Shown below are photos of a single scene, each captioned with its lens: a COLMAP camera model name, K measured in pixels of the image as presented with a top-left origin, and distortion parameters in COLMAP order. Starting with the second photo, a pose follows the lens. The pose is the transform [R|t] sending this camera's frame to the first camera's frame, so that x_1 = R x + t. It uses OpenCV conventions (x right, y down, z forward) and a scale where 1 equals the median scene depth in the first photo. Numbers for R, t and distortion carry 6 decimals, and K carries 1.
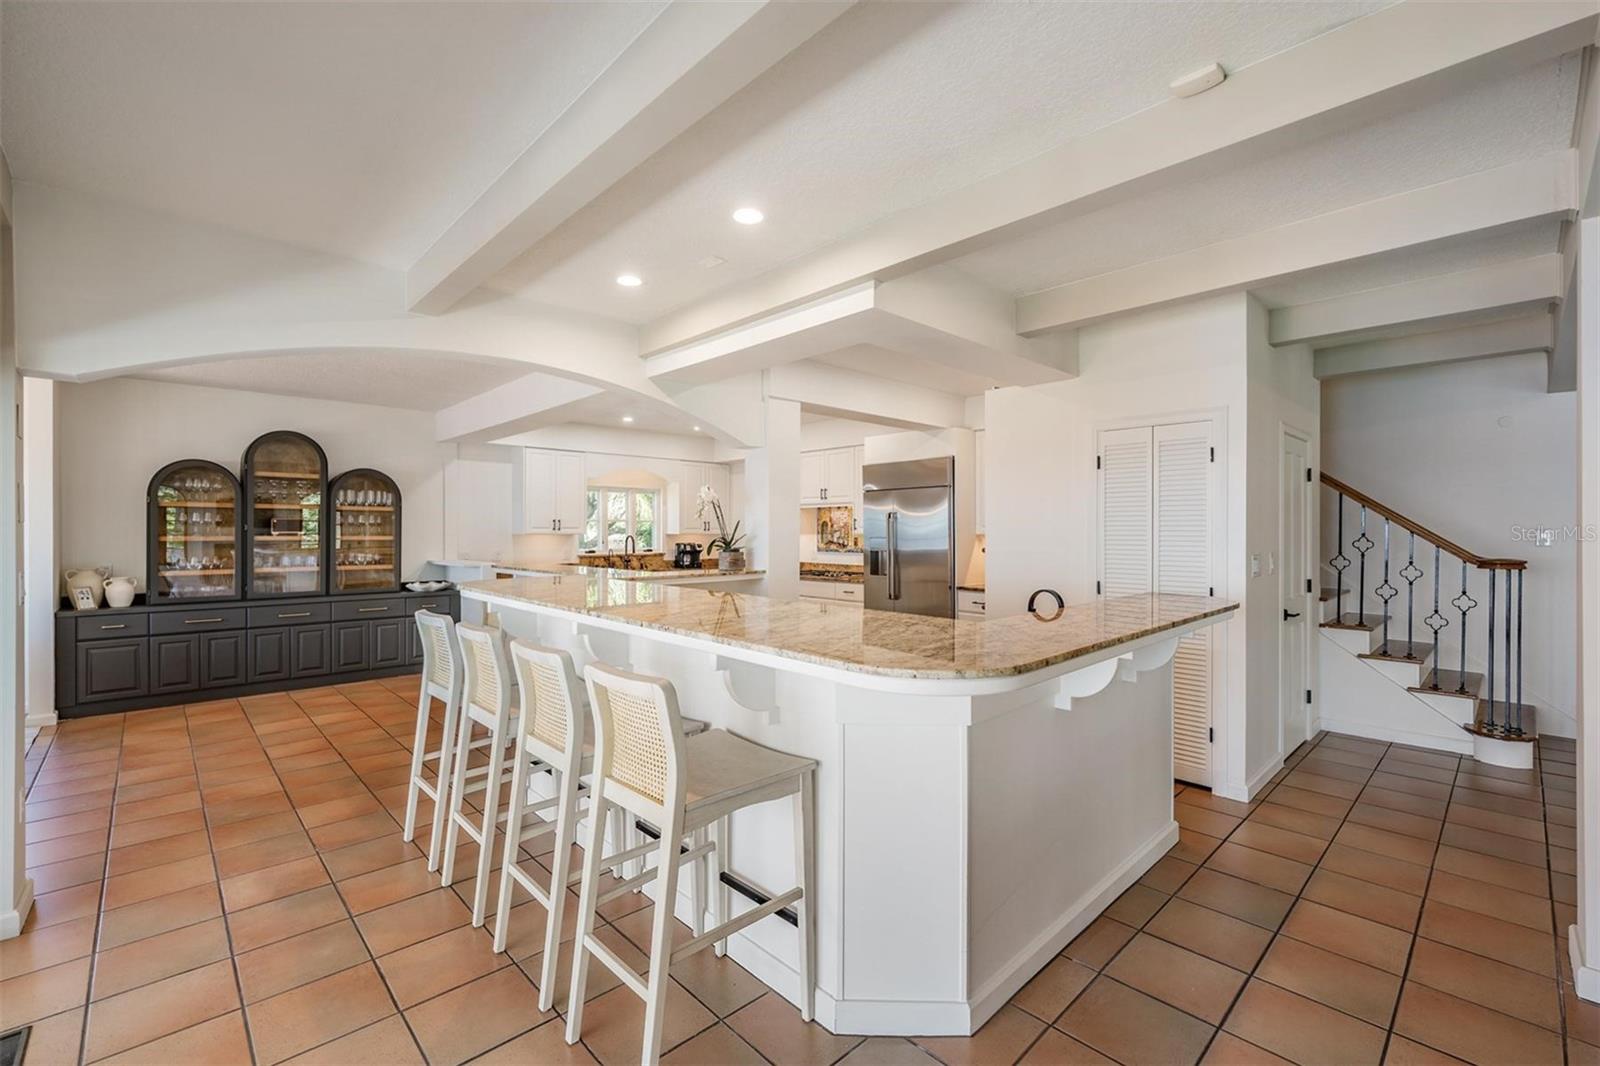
lens RADIAL K [[685.9, 0, 794.0], [0, 685.9, 535.1], [0, 0, 1]] dist [0.001040, 0.000500]
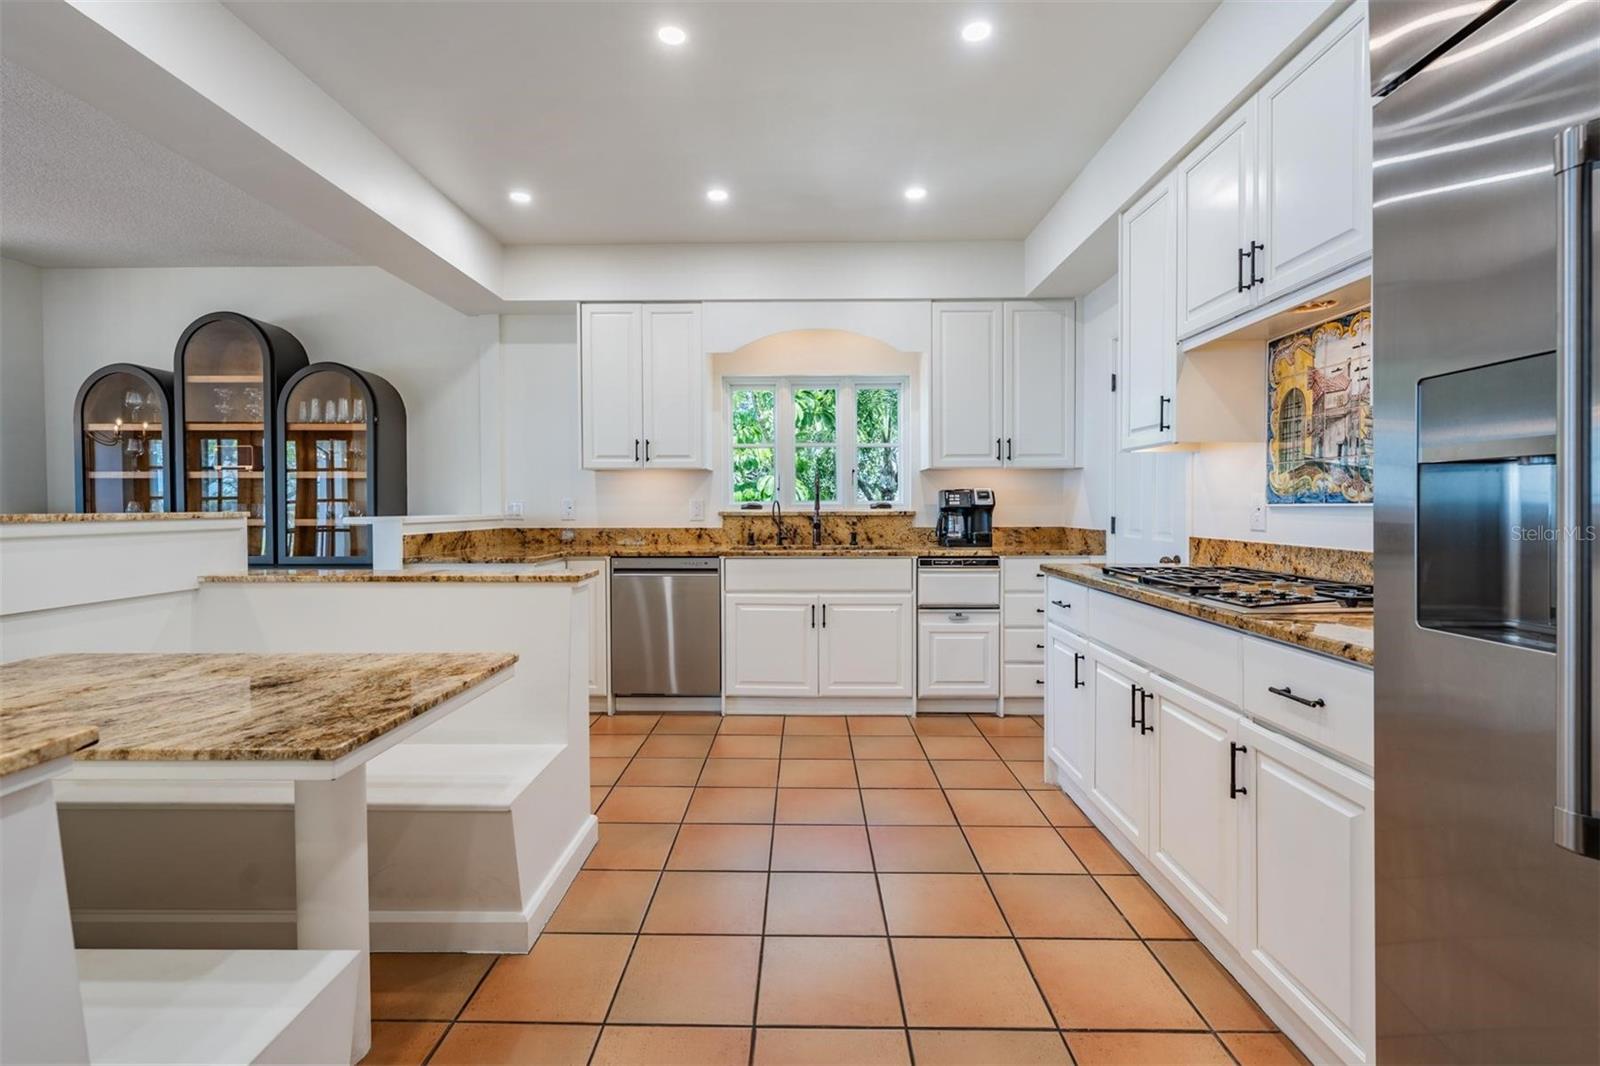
lens RADIAL K [[728.9, 0, 785.5], [0, 728.9, 509.6], [0, 0, 1]] dist [0.002172, 0.000175]
pose [[0.708018, 0.001414, -0.706193, 0.133662], [-0.000996, 0.999999, 0.001003, 0.033893], [0.706194, -0.000007, 0.708019, 0.819062]]
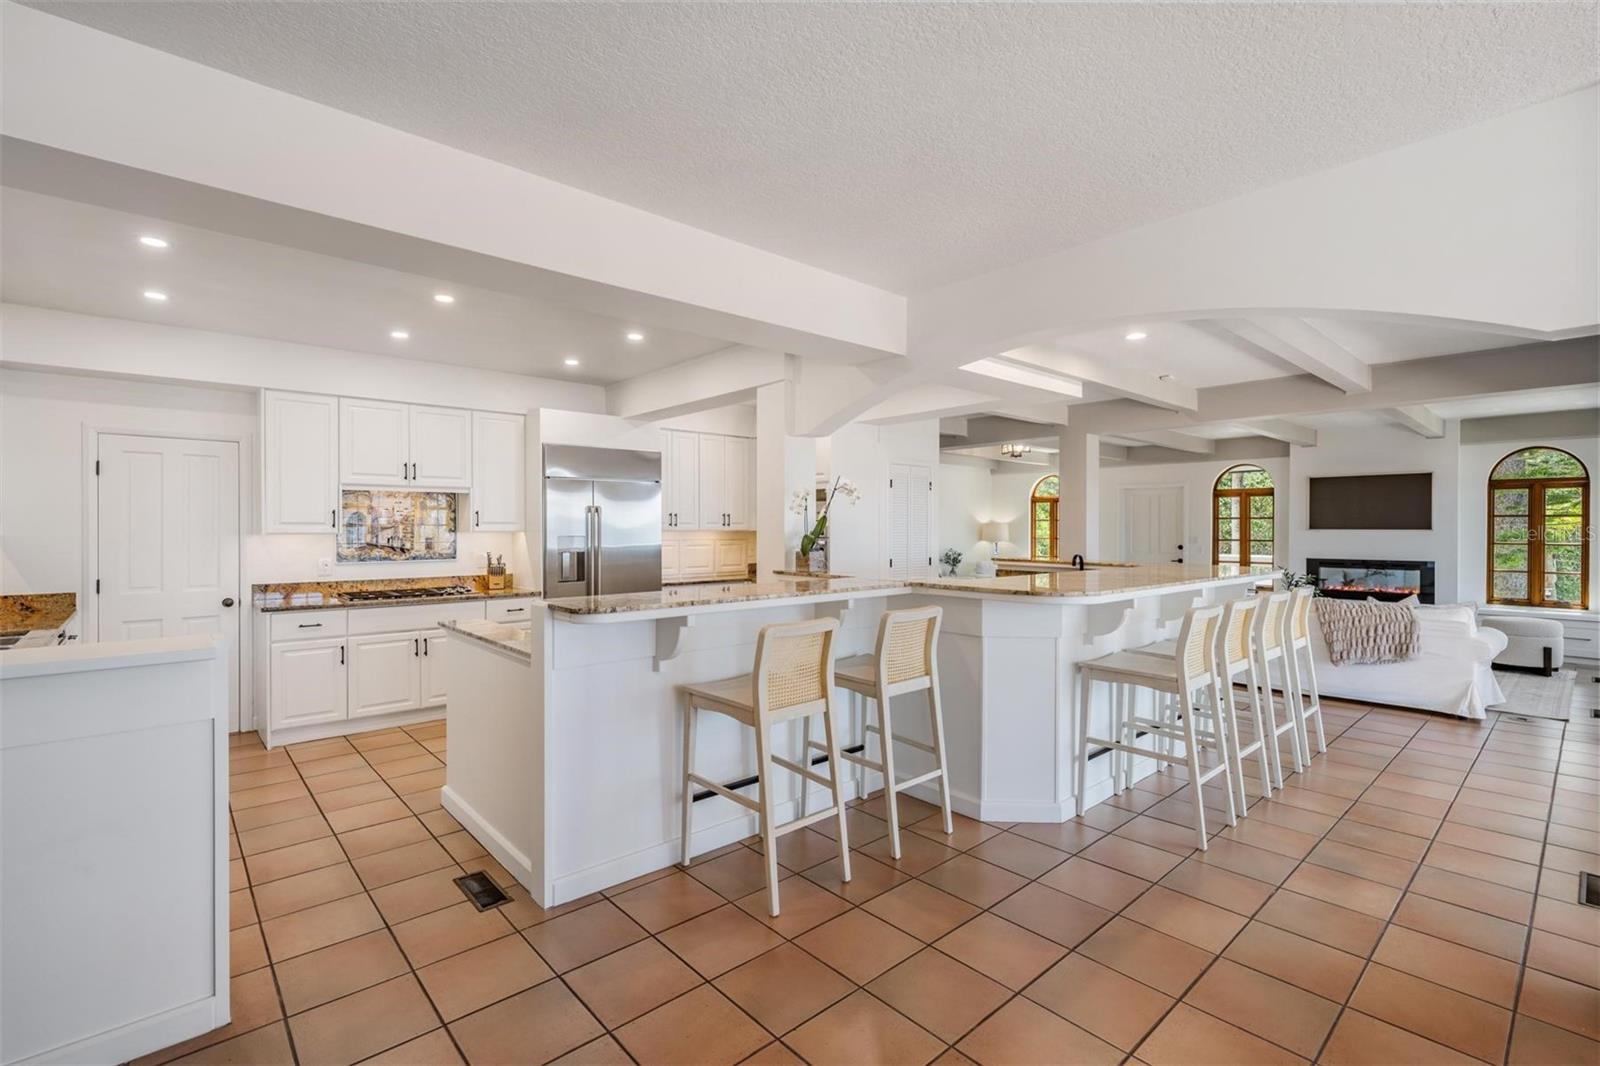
lens RADIAL K [[717.8, 0, 800.0], [0, 717.8, 533.0], [0, 0, 1]] dist [-0.003635, -0.000489]
pose [[0.025592, -0.007895, 0.999641, -0.744984], [0.009107, 0.999929, 0.007664, -0.003532], [-0.999631, 0.008907, 0.025662, 0.727038]]
